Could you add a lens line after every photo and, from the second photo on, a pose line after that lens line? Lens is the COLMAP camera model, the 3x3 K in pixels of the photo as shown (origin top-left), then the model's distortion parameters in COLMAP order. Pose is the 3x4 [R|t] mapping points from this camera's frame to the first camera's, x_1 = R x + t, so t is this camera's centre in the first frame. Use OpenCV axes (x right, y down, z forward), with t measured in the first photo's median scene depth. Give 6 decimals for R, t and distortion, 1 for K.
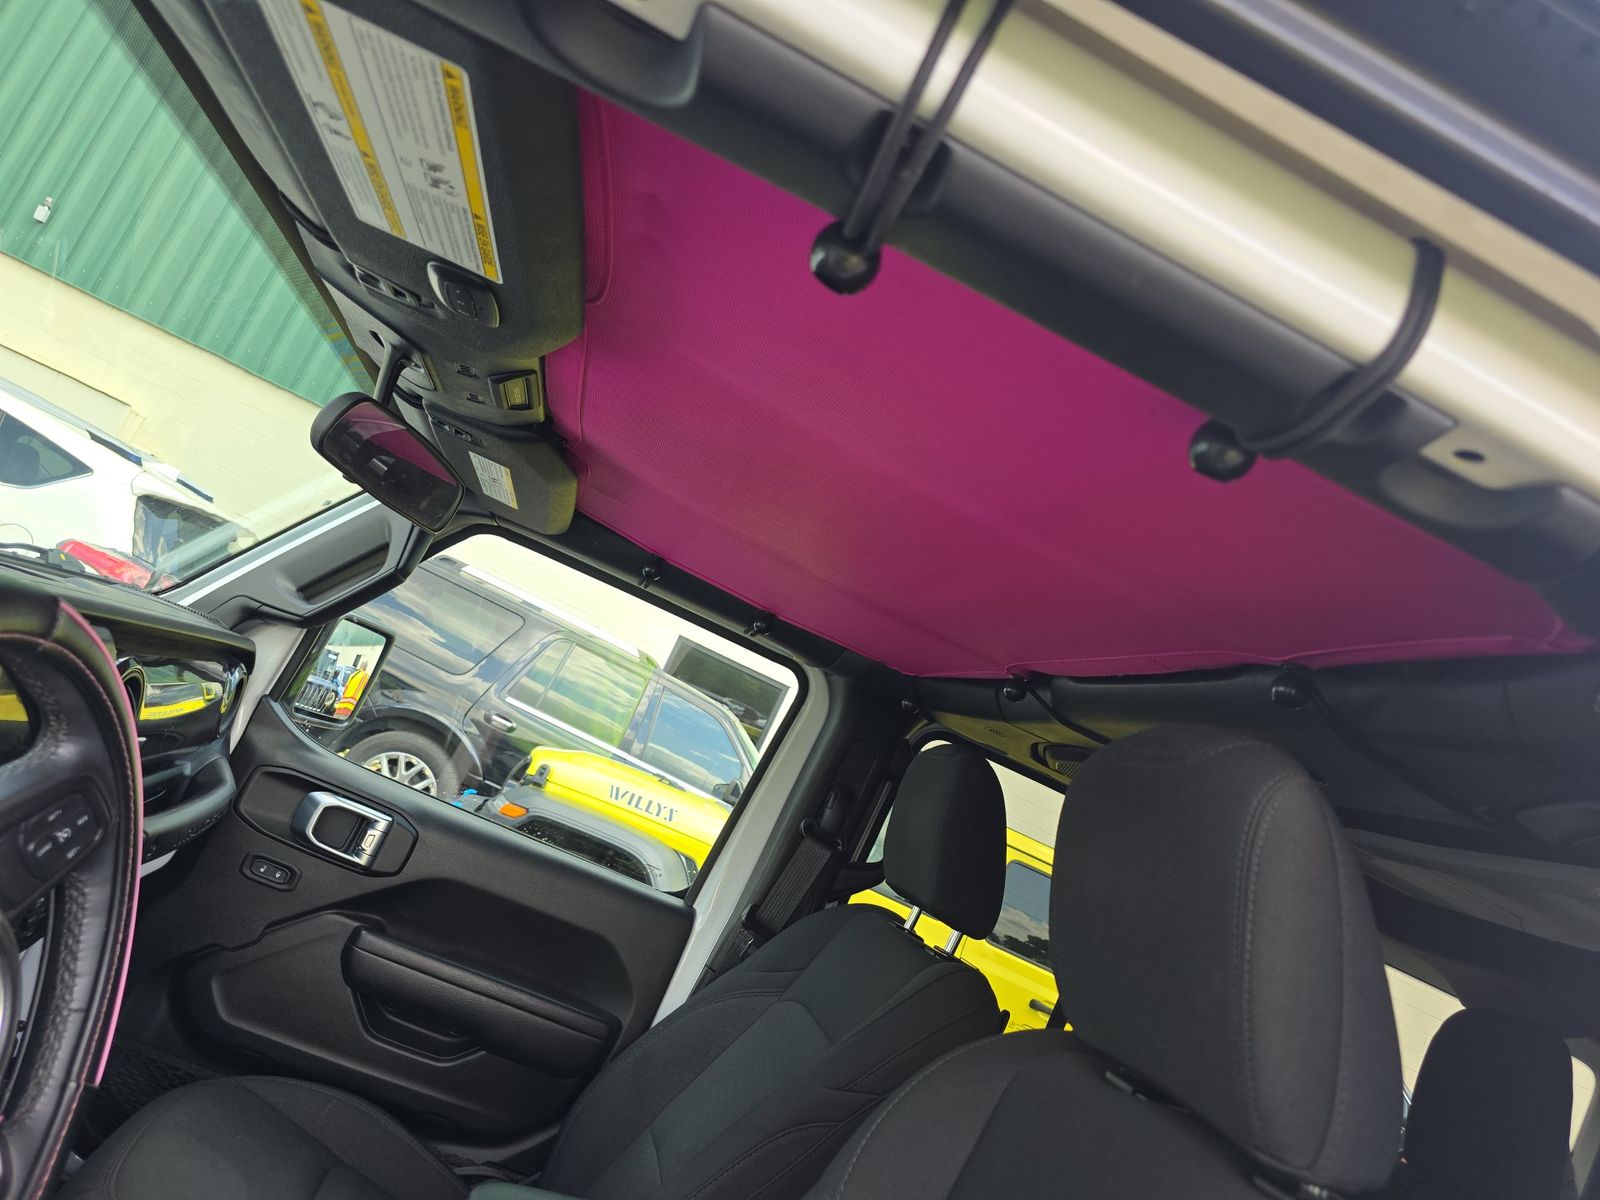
lens RADIAL K [[1029.4, 0, 805.1], [0, 1029.4, 611.4], [0, 0, 1]] dist [0.025313, -0.004722]
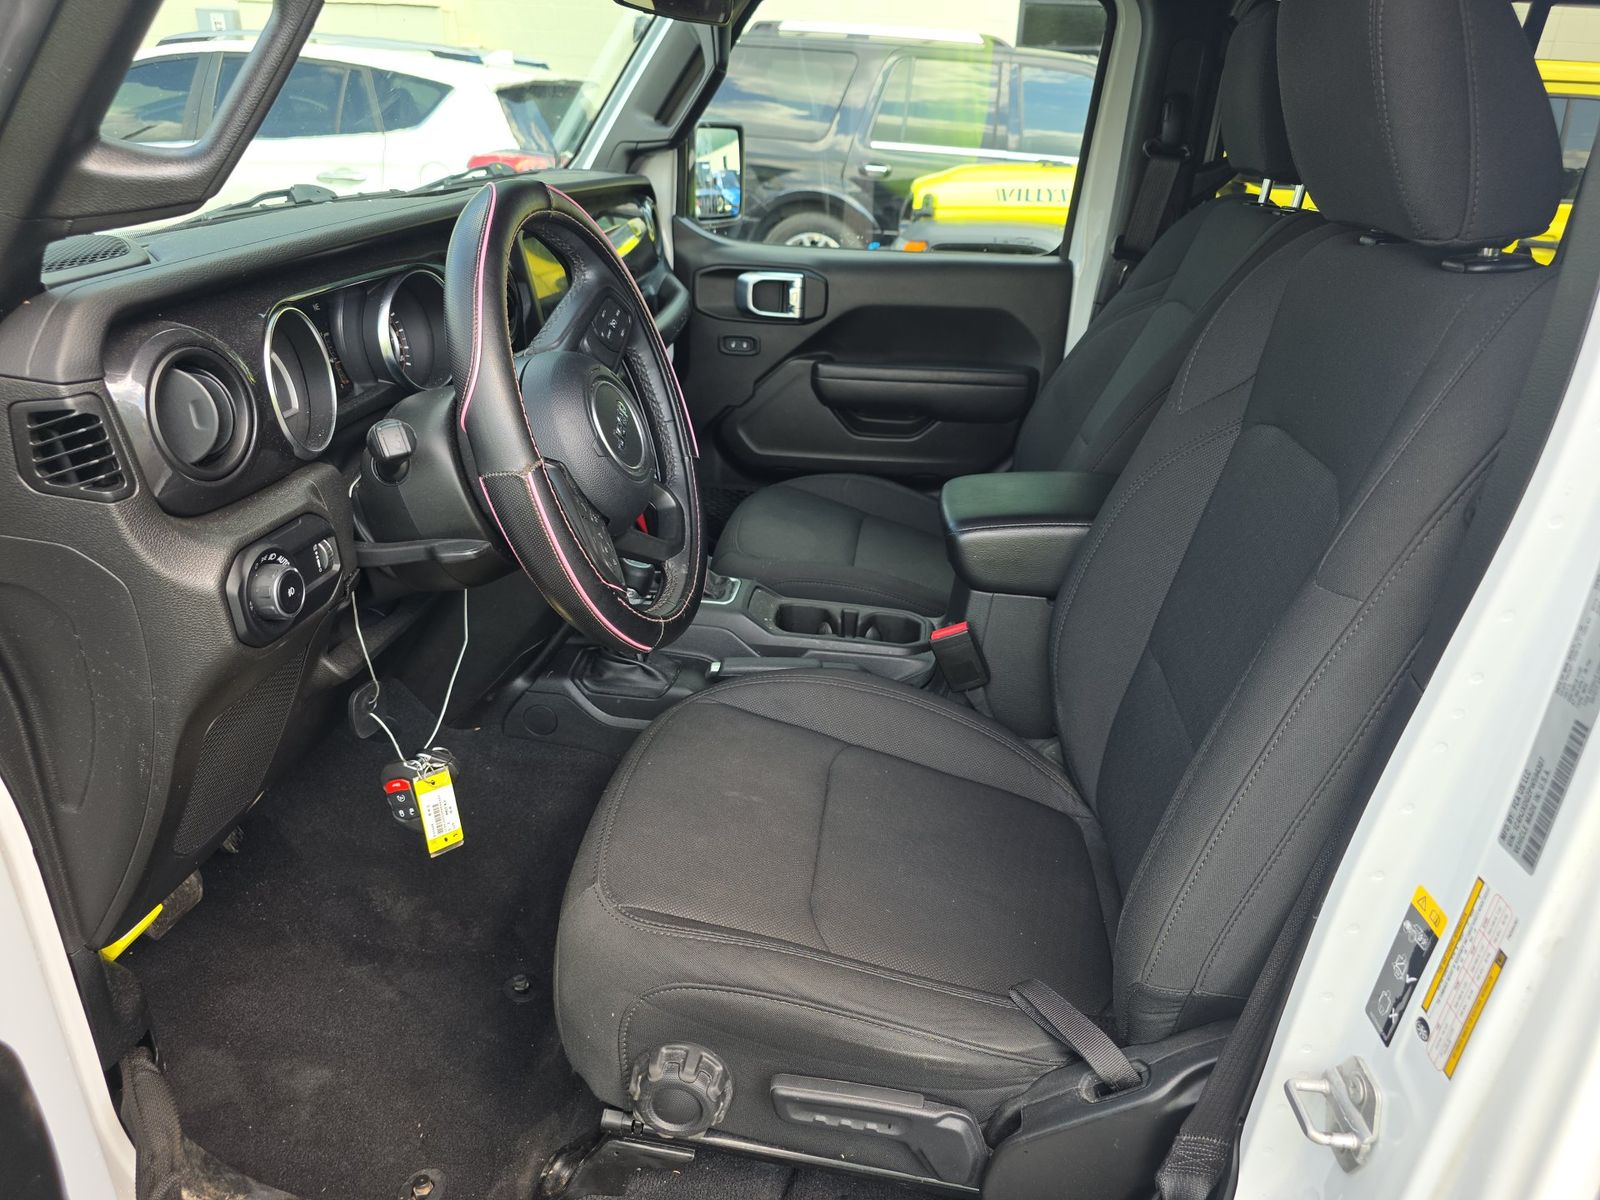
lens RADIAL K [[1095.5, 0, 800.0], [0, 1095.5, 600.0], [0, 0, 1]] dist [0.022820, -0.026251]
pose [[0.864839, -0.207370, -0.457222, 0.111600], [0.405789, 0.824970, 0.393395, 0.005292], [0.295616, -0.525759, 0.797614, -0.238343]]
